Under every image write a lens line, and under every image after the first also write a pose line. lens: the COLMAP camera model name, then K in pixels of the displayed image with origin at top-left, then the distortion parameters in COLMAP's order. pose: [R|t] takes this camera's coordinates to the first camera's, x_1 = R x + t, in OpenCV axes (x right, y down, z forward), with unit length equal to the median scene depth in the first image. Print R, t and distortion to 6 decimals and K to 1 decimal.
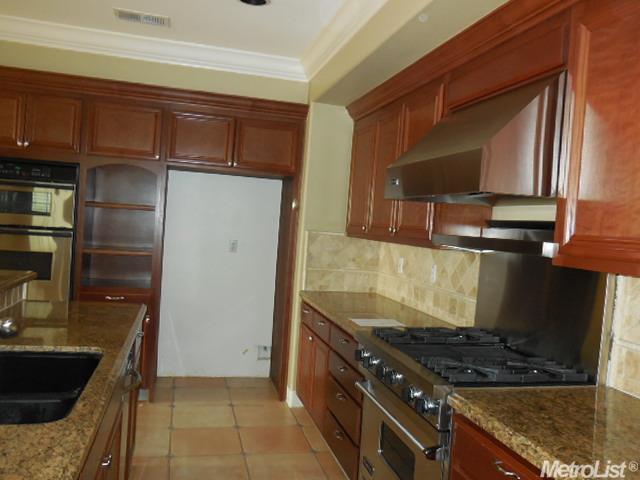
lens RADIAL K [[559.5, 0, 320.0], [0, 559.5, 240.0], [0, 0, 1]] dist [-0.014040, -0.002491]
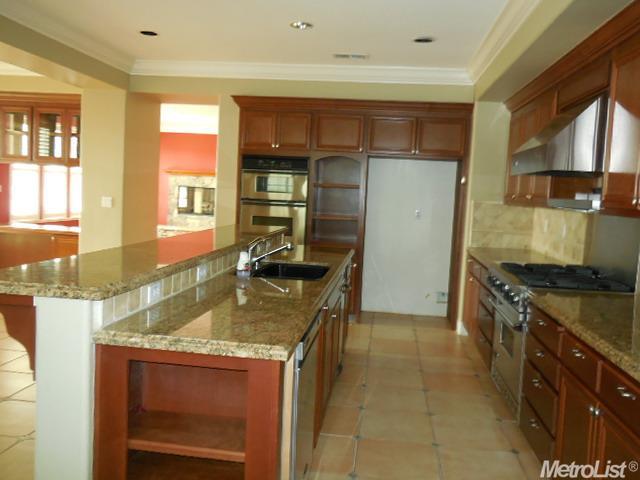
lens RADIAL K [[559.5, 0, 320.0], [0, 559.5, 240.0], [0, 0, 1]] dist [-0.014040, -0.002491]
pose [[0.935048, 0.006005, -0.354470, 0.107065], [0.007295, 0.999319, 0.036173, 0.025465], [0.354445, -0.036409, 0.934368, -0.342726]]
